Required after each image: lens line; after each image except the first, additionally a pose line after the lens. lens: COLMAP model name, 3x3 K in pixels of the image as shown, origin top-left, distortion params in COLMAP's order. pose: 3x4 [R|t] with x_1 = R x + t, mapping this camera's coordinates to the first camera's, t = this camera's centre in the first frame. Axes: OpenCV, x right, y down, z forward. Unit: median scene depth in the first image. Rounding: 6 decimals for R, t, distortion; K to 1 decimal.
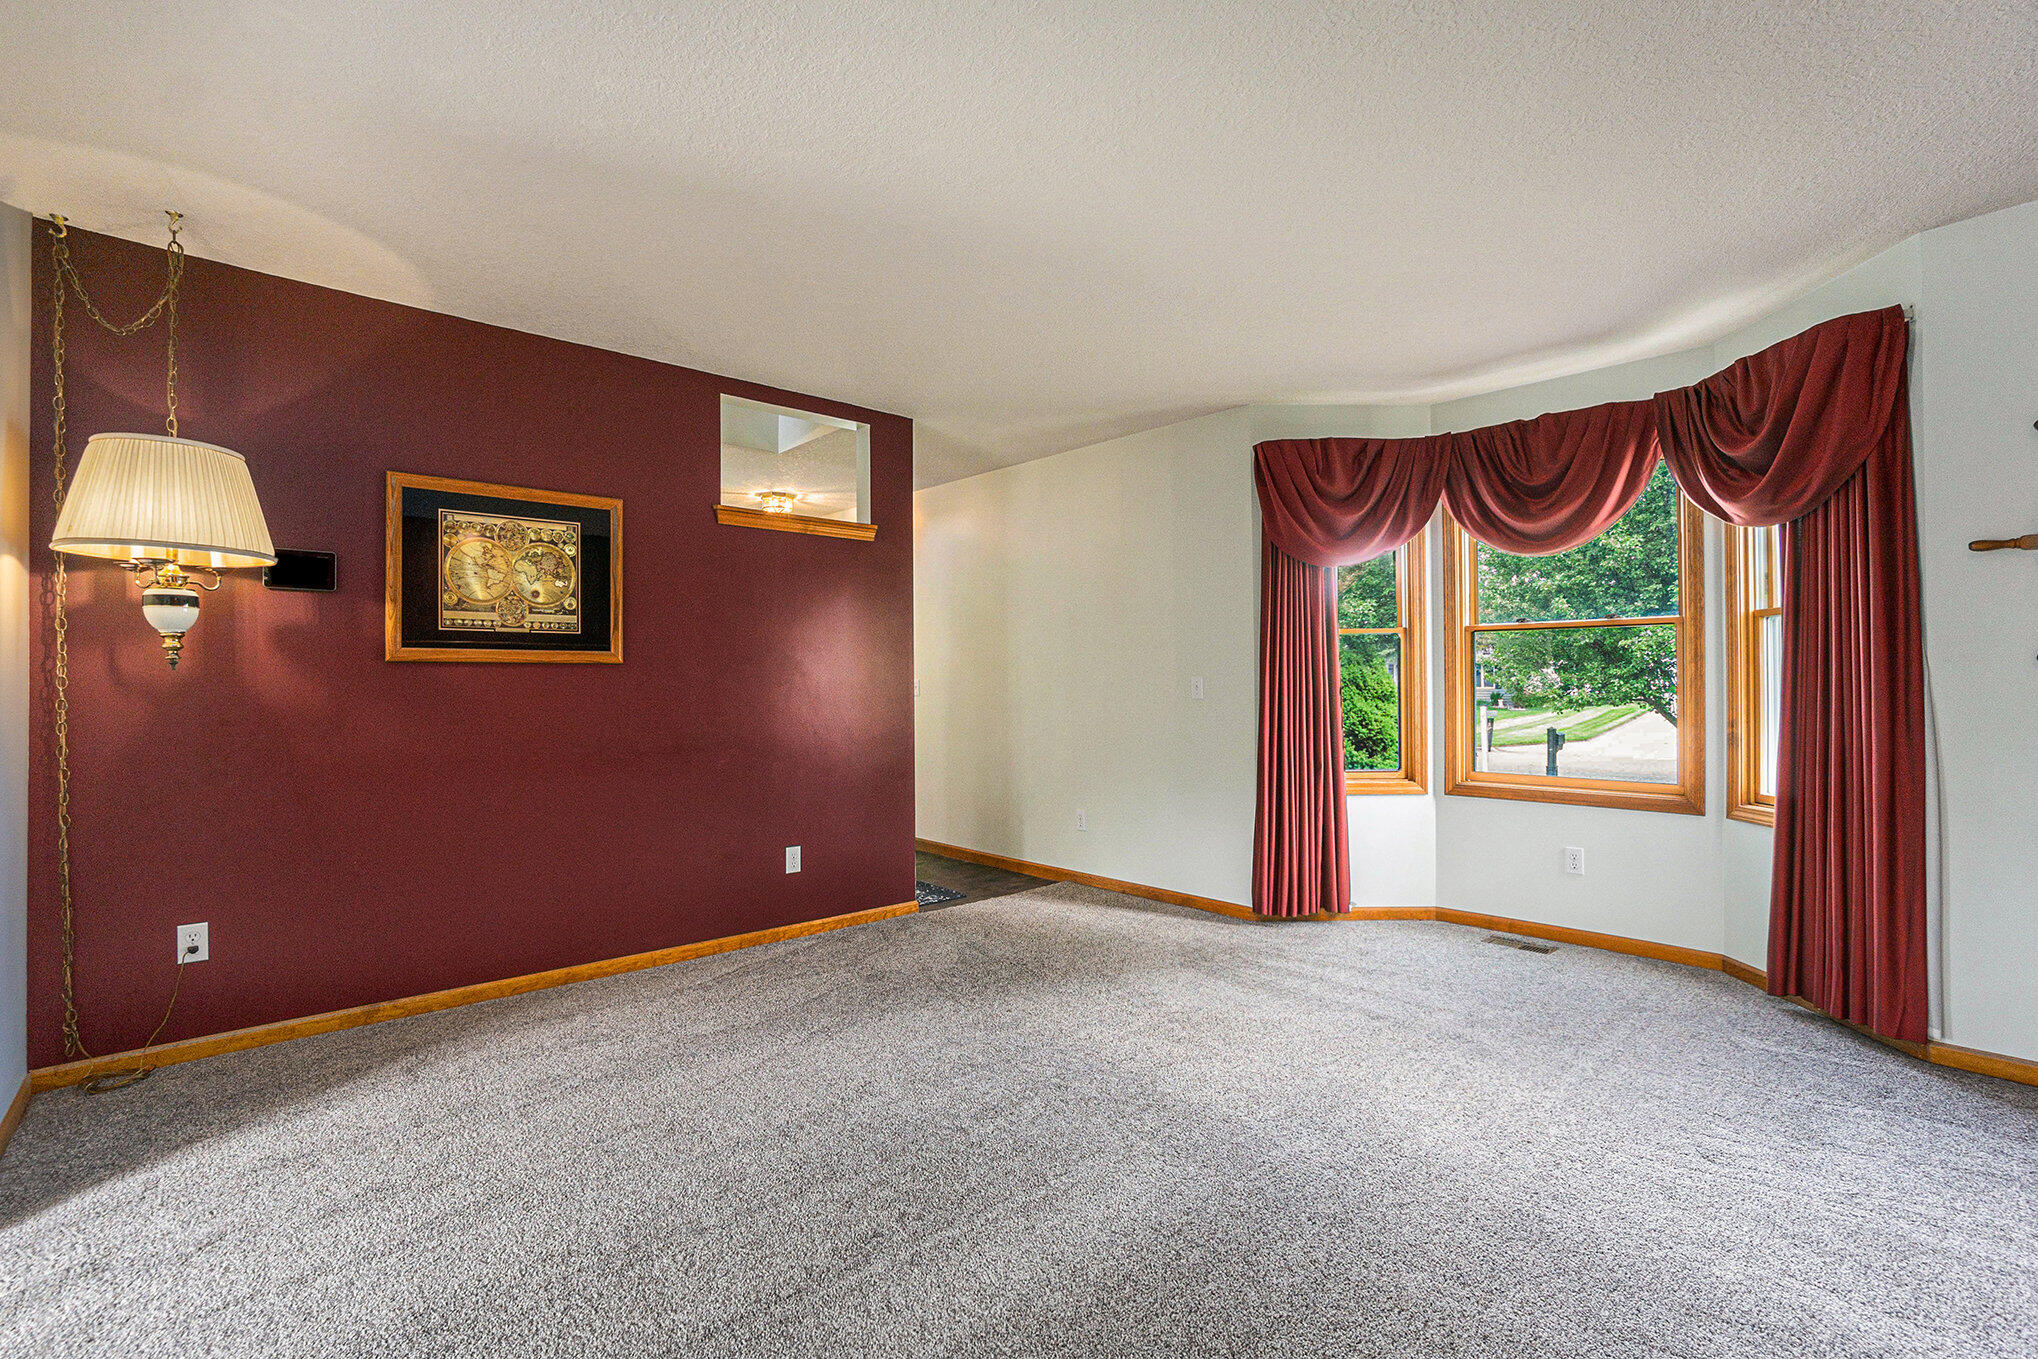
lens RADIAL K [[917.7, 0, 1035.9], [0, 917.7, 672.0], [0, 0, 1]] dist [-0.029411, 0.004926]
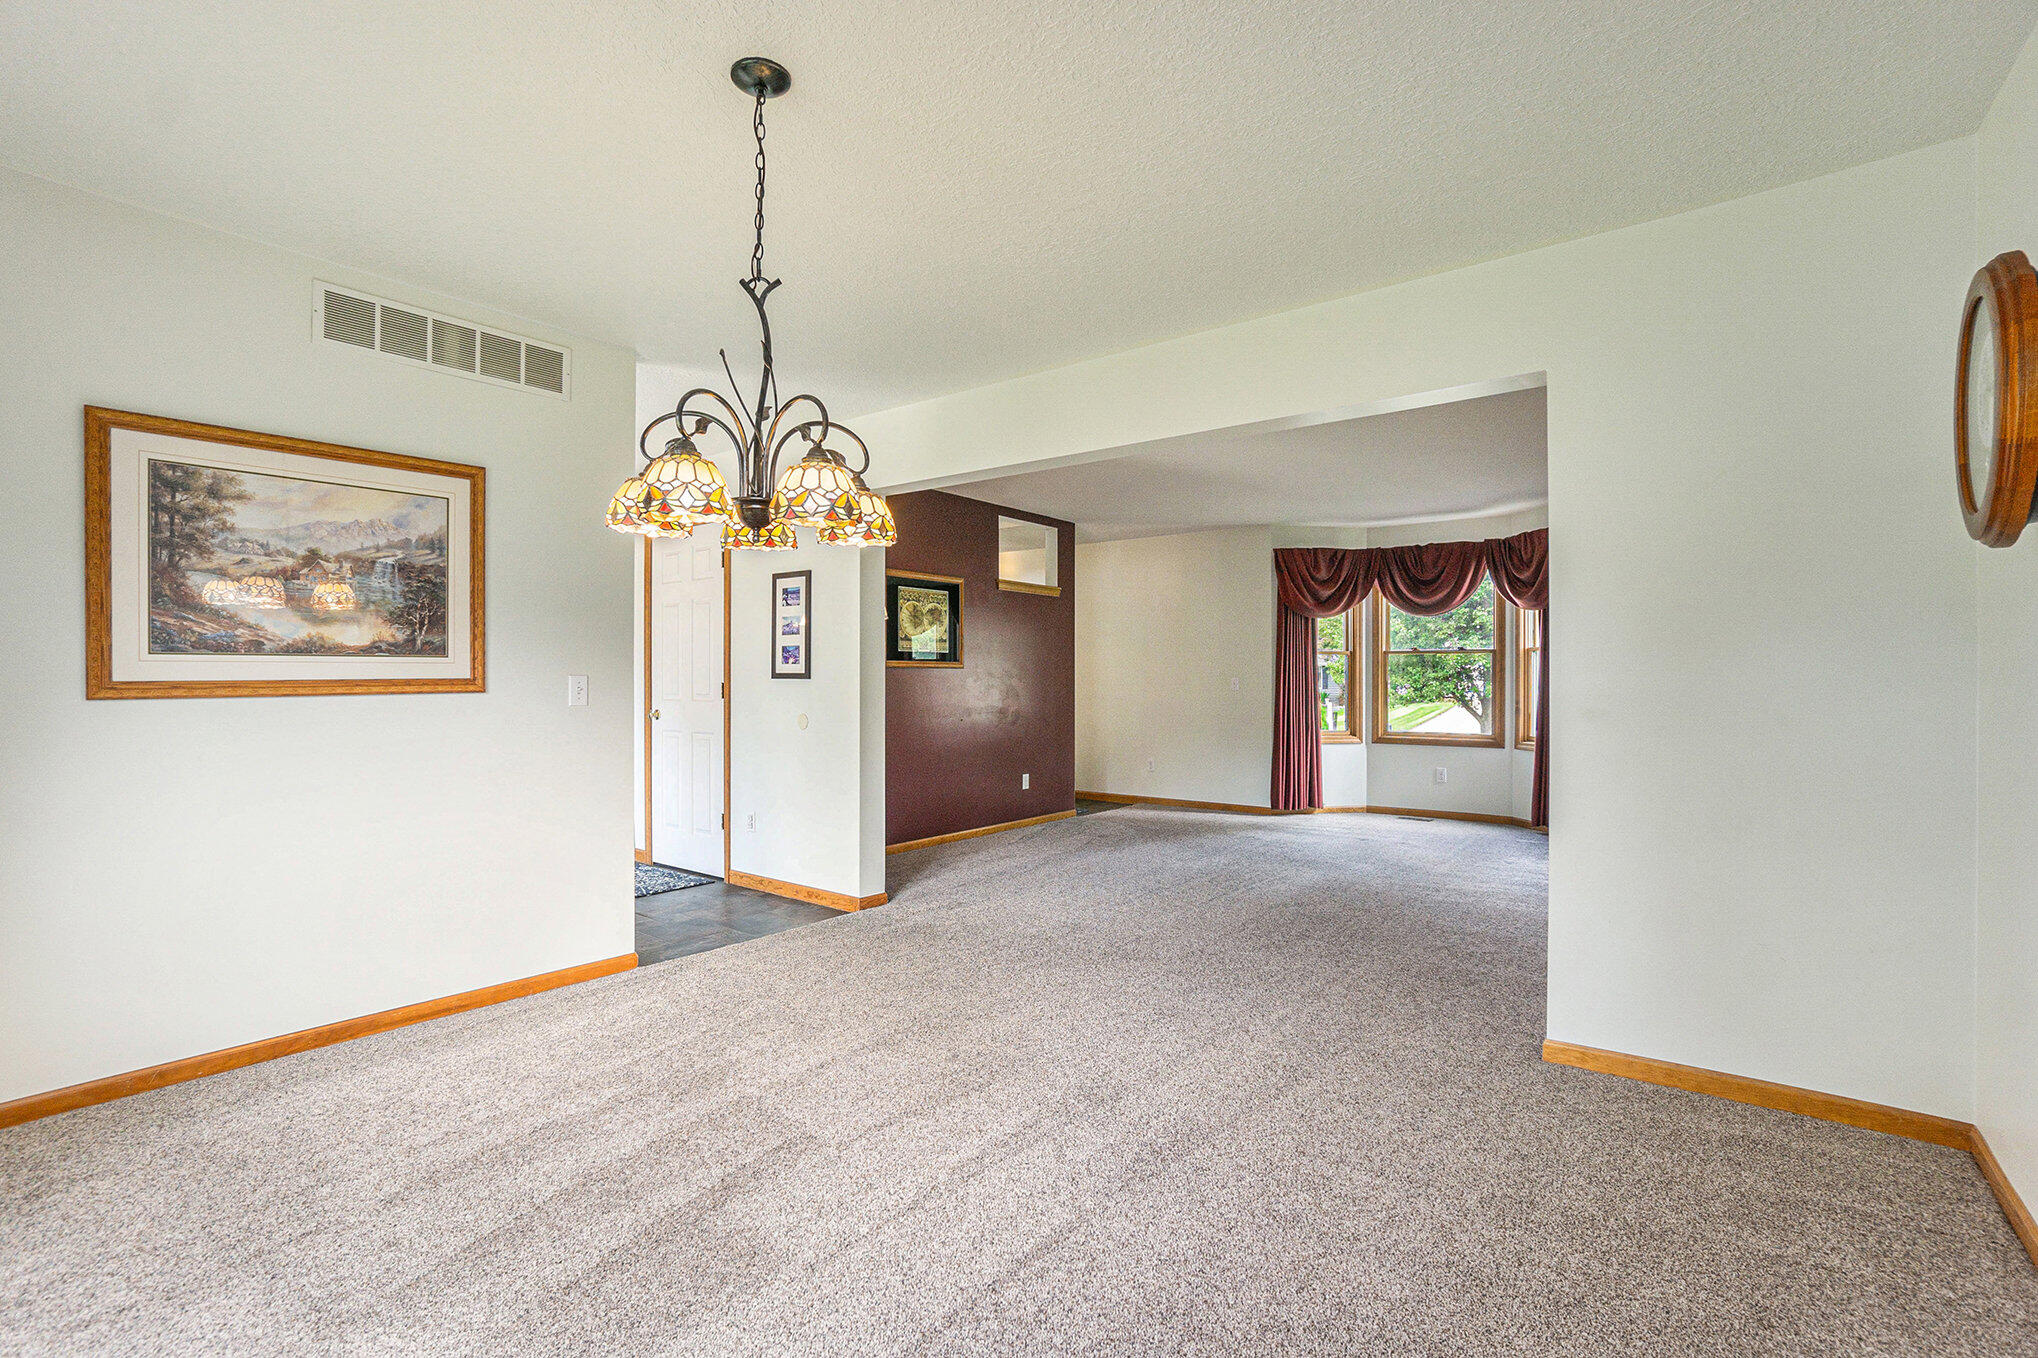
lens RADIAL K [[917.7, 0, 1003.3], [0, 917.7, 682.0], [0, 0, 1]] dist [-0.029411, 0.004926]
pose [[0.989729, 0.005512, 0.142848, -0.562300], [-0.007170, 0.999913, 0.011097, -0.003127], [-0.142774, -0.012007, 0.989682, -0.725639]]
